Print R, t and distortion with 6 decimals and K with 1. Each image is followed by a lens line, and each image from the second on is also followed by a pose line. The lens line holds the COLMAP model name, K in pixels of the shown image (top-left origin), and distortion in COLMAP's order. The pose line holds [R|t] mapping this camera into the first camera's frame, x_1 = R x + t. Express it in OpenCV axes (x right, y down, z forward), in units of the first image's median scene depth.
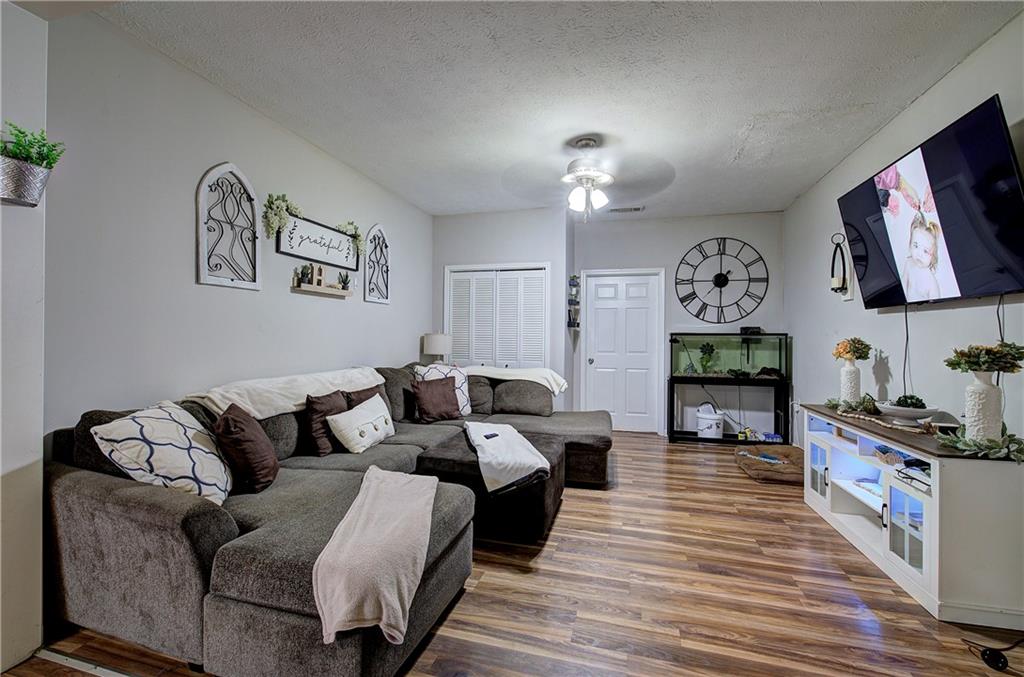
lens RADIAL K [[437.4, 0, 512.9], [0, 437.4, 337.2], [0, 0, 1]] dist [-0.000388, 0.001383]
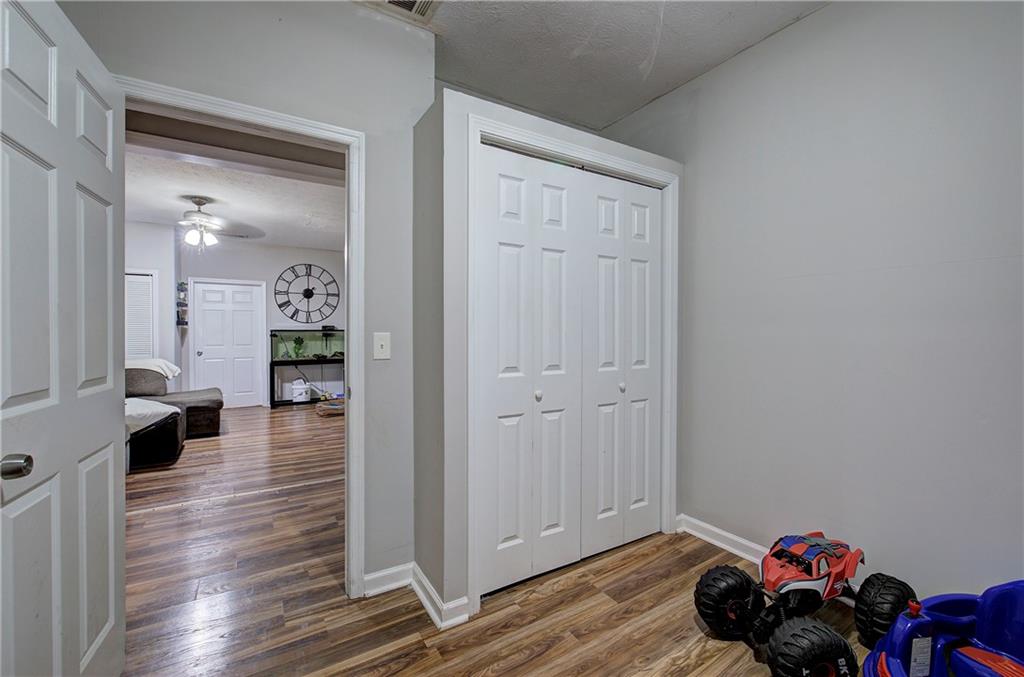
lens RADIAL K [[437.4, 0, 521.8], [0, 437.4, 338.6], [0, 0, 1]] dist [-0.000388, 0.001383]
pose [[0.670019, -0.017036, 0.742149, -0.132385], [0.010647, 0.999854, 0.013340, 0.007964], [-0.742268, -0.001037, 0.670102, -0.510137]]
